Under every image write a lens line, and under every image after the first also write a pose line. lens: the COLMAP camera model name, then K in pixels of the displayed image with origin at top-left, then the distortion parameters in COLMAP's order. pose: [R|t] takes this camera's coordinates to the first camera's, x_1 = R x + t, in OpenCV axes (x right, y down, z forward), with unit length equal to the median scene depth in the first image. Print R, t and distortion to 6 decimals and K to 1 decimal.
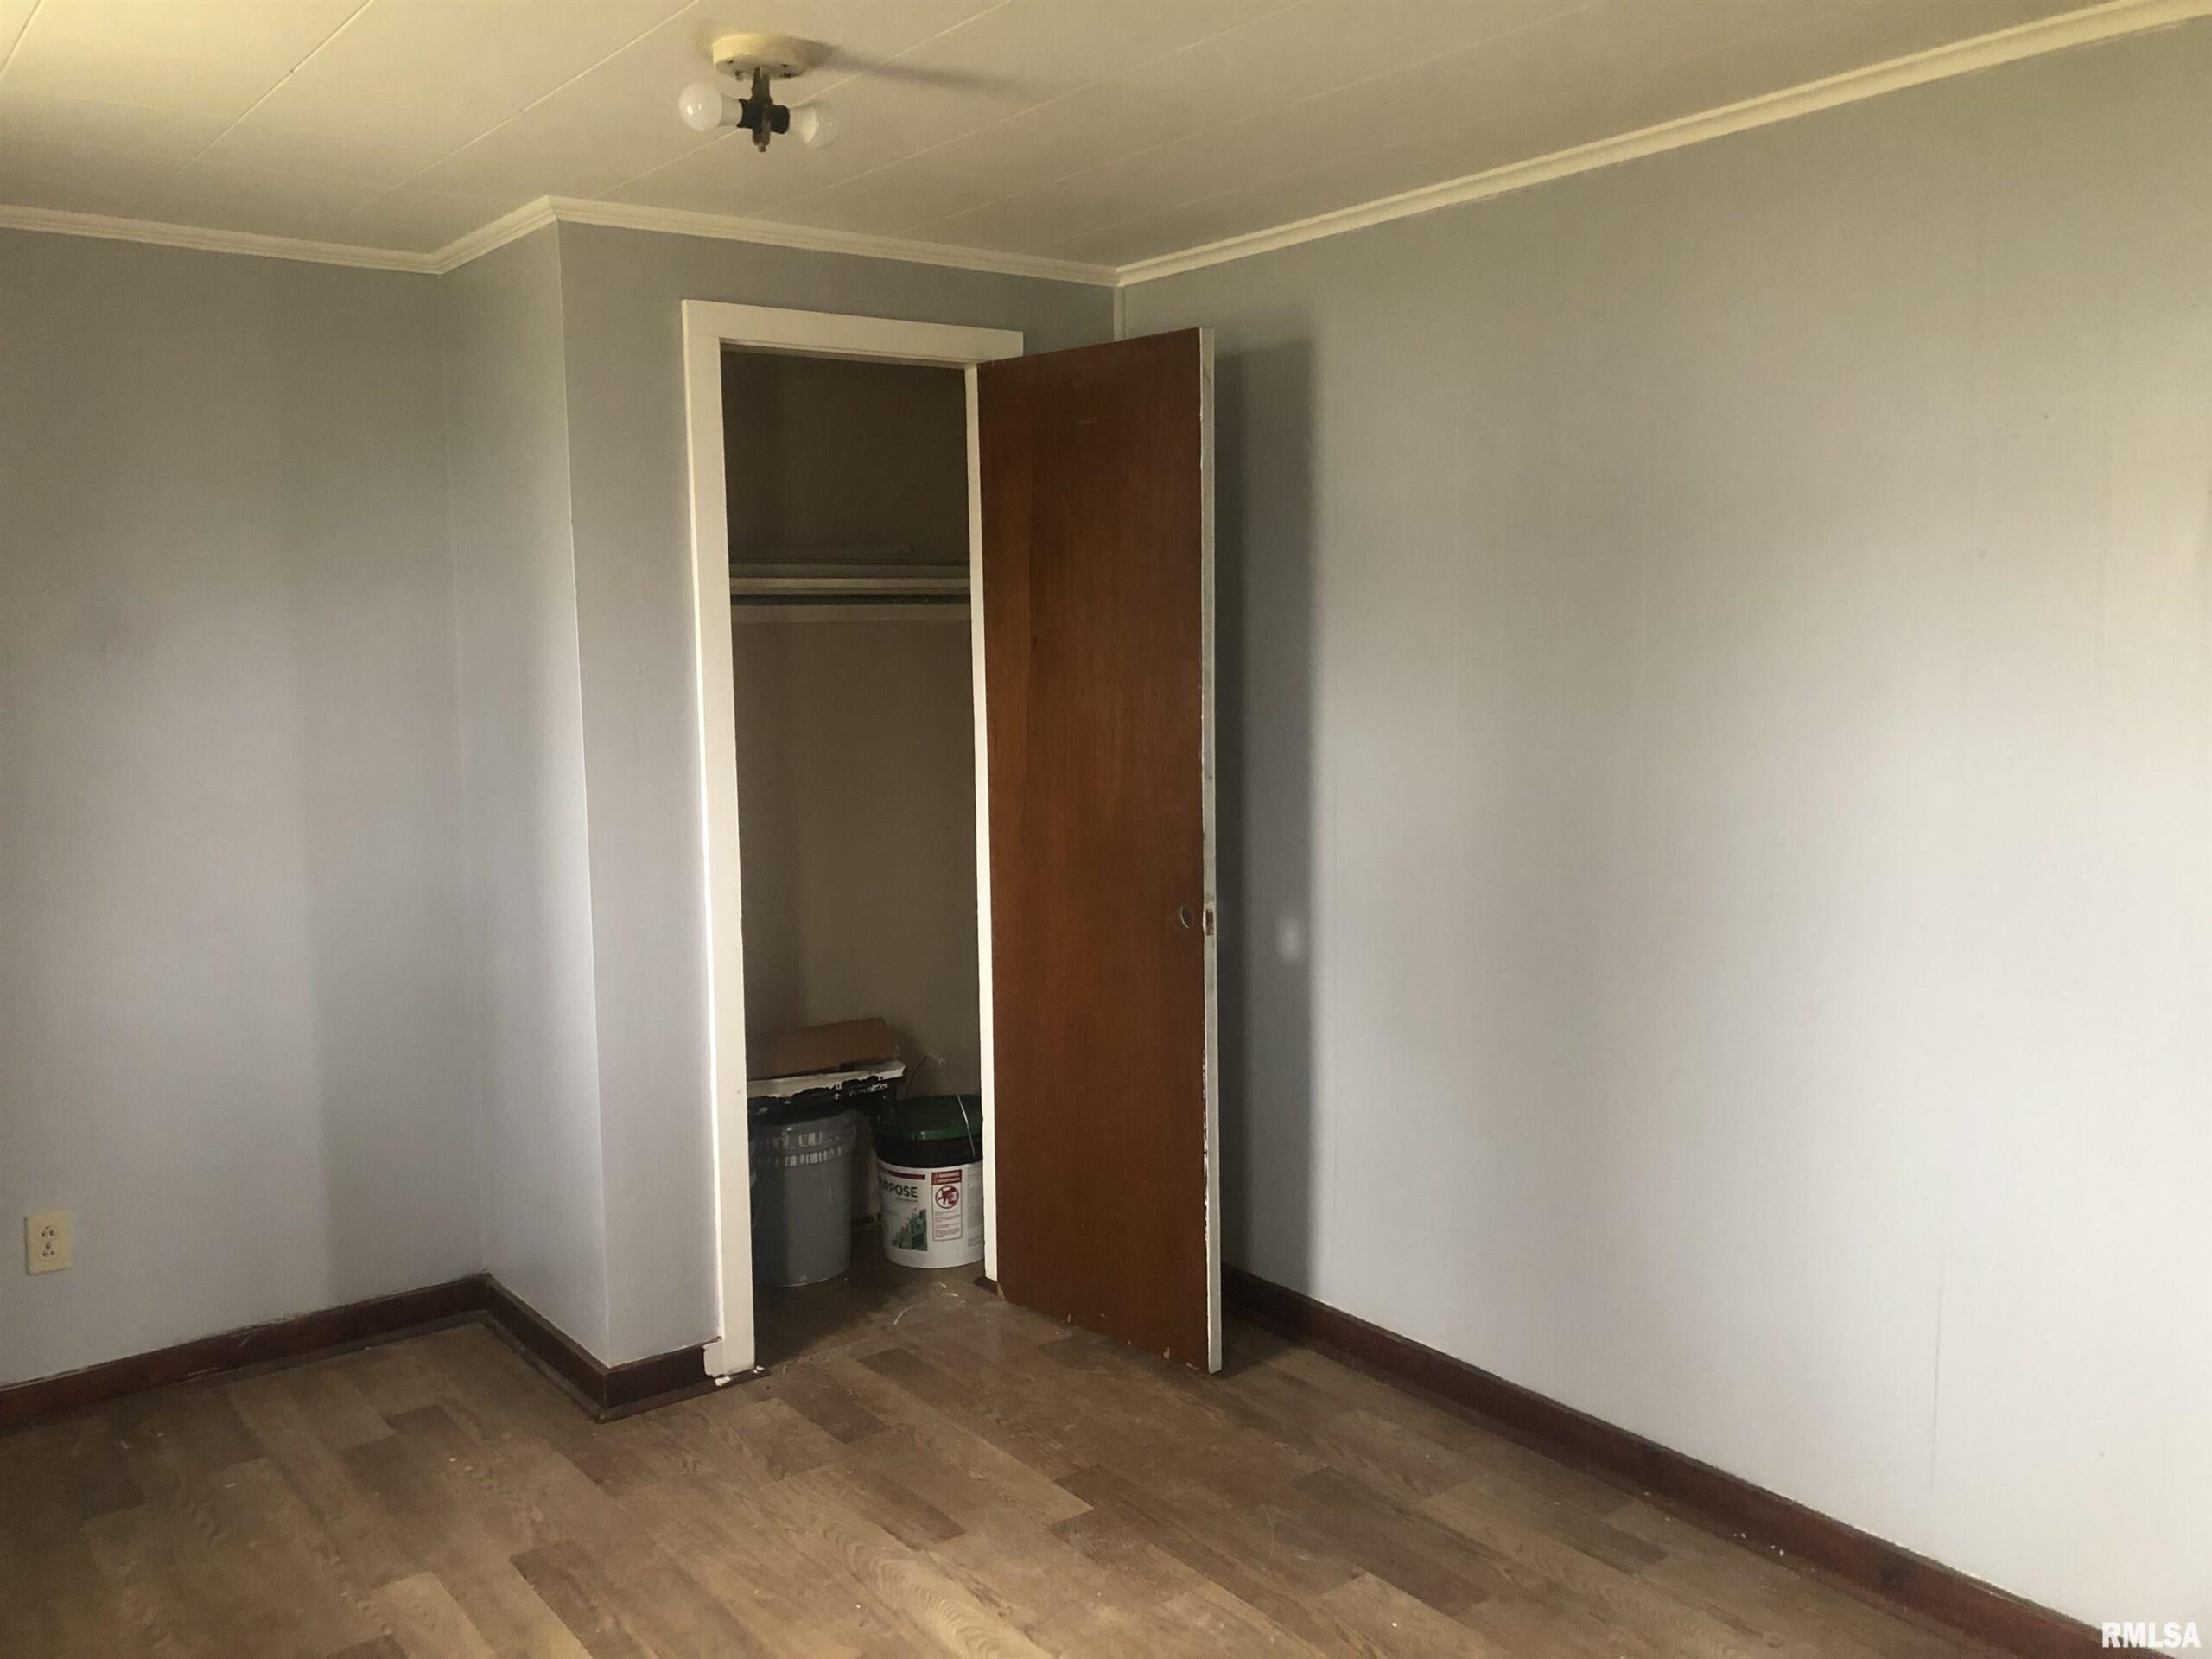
lens RADIAL K [[1815.3, 0, 1116.7], [0, 1815.3, 825.6], [0, 0, 1]] dist [0.046734, -0.020626]
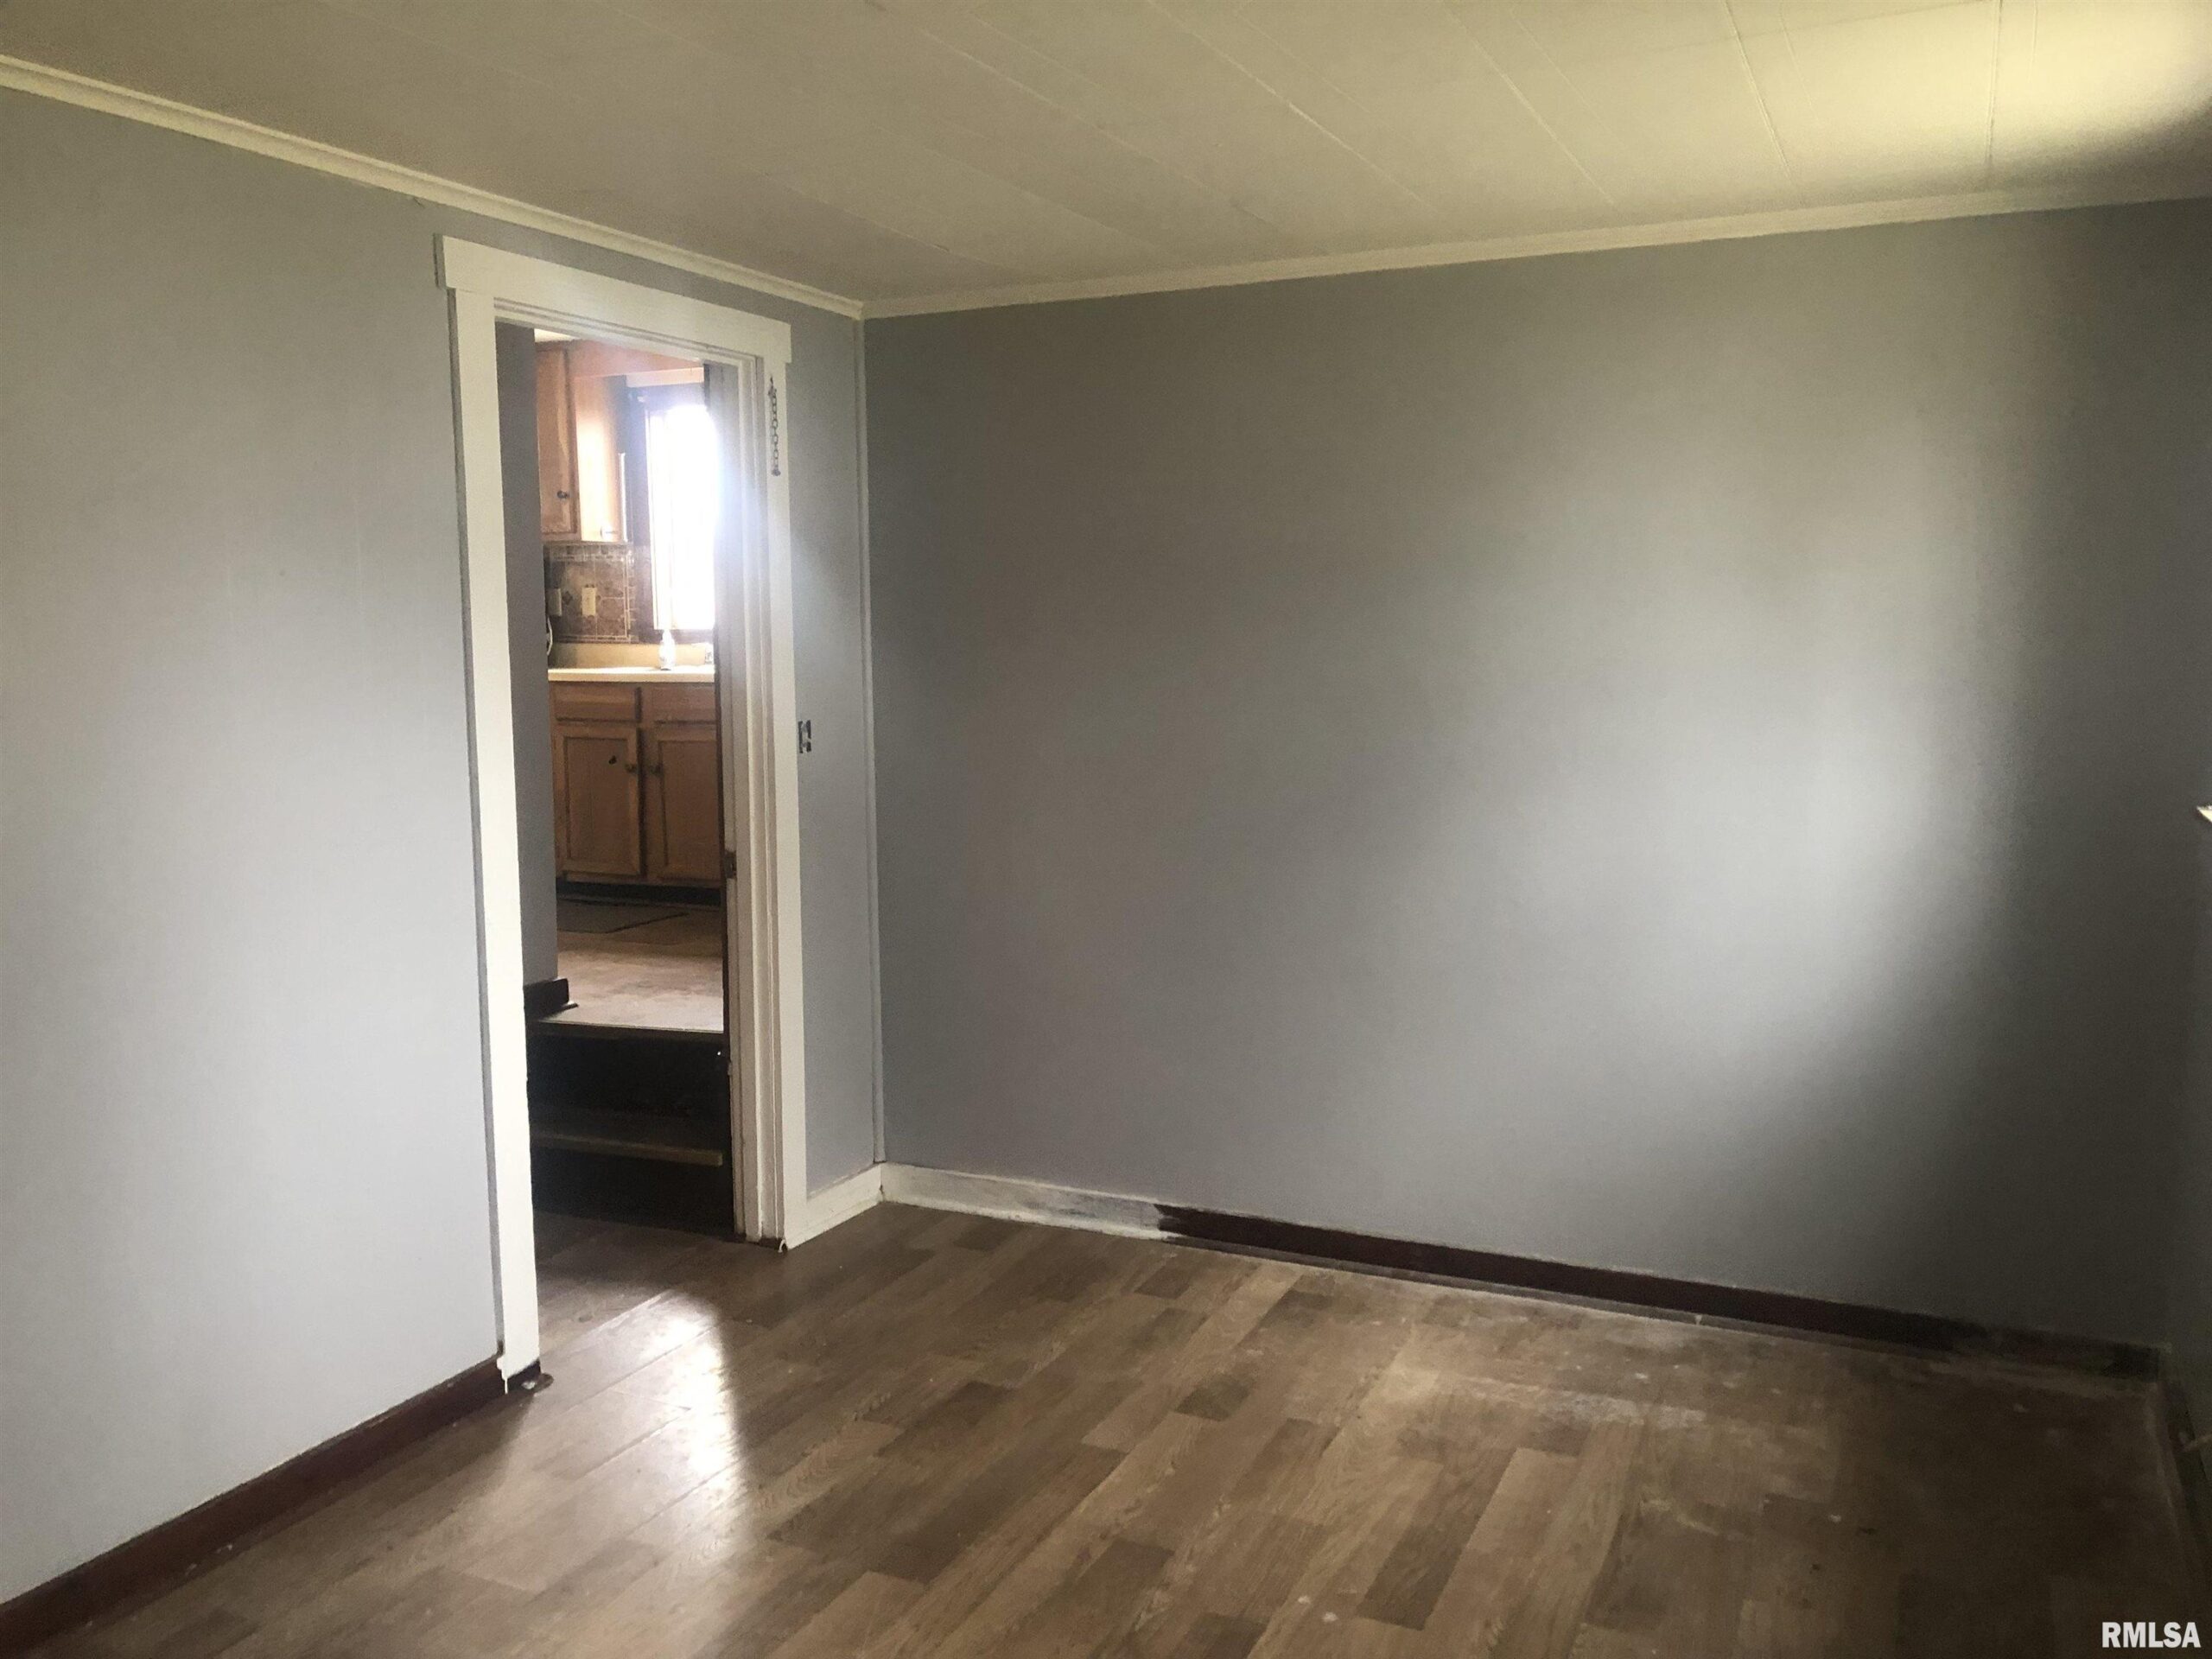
lens RADIAL K [[1815.3, 0, 1115.2], [0, 1815.3, 832.3], [0, 0, 1]] dist [0.046734, -0.020626]
pose [[-0.466404, -0.088855, 0.880098, -0.825043], [0.113272, 0.980752, 0.159046, -0.110110], [-0.877289, 0.173870, -0.447362, 1.088752]]
